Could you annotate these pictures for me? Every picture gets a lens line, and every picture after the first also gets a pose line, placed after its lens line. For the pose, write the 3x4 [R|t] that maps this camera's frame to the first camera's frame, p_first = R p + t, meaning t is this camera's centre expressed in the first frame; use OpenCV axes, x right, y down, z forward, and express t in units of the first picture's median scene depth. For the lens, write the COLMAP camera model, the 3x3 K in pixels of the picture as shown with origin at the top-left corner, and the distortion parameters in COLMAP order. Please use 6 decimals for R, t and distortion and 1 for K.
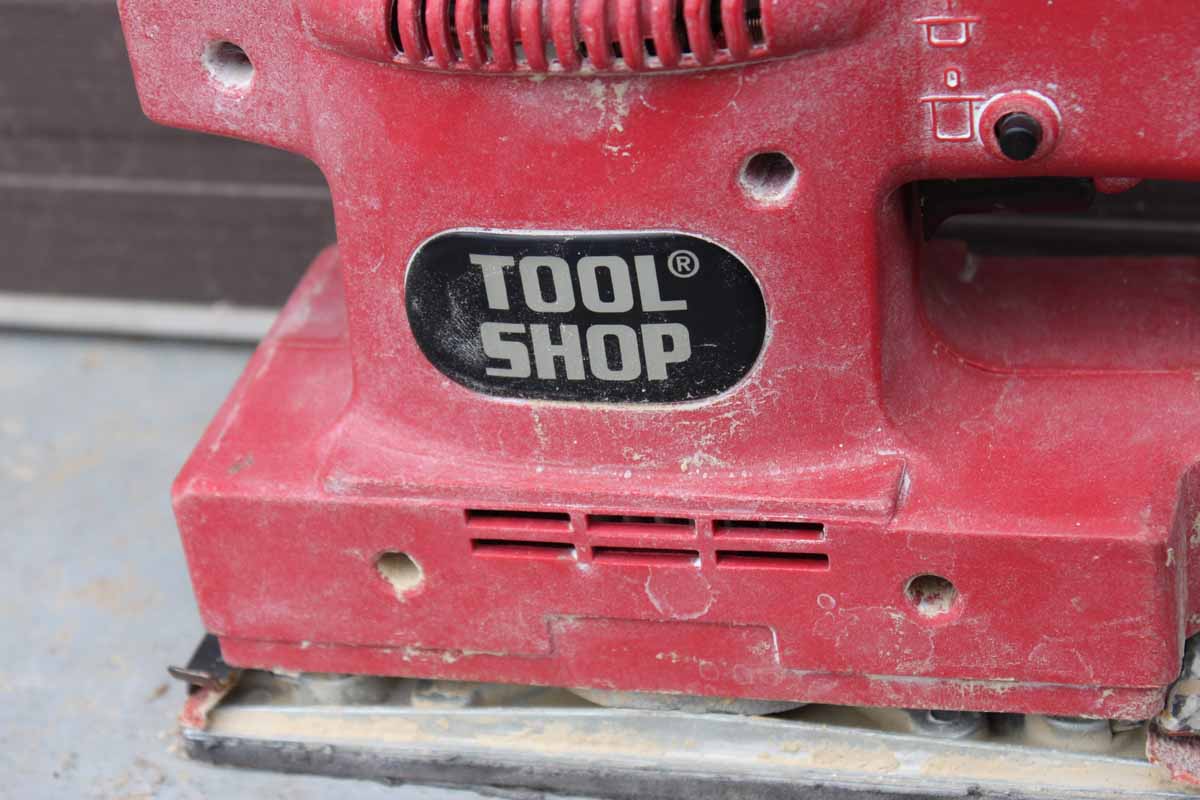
lens RADIAL K [[3731.0, 0, 600.0], [0, 3731.0, 400.0], [0, 0, 1]] dist [0.059998, 0.024410]
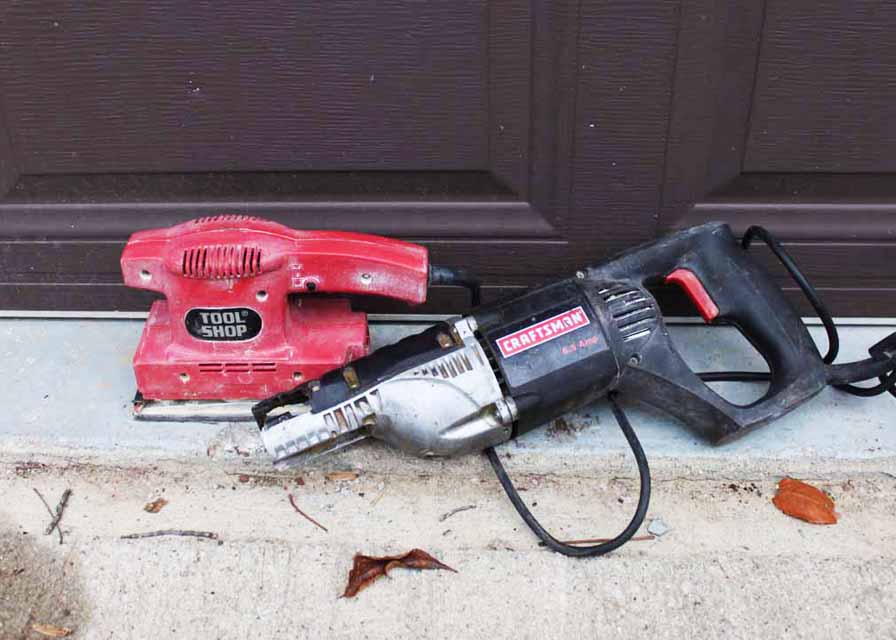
lens RADIAL K [[1041.4, 0, 448.0], [0, 1041.4, 320.0], [0, 0, 1]] dist [-0.006928, -0.010426]
pose [[0.967169, -0.049211, 0.249324, -0.059699], [0.045018, 0.998733, 0.022495, -0.044753], [-0.250115, -0.010532, 0.968159, -0.395622]]
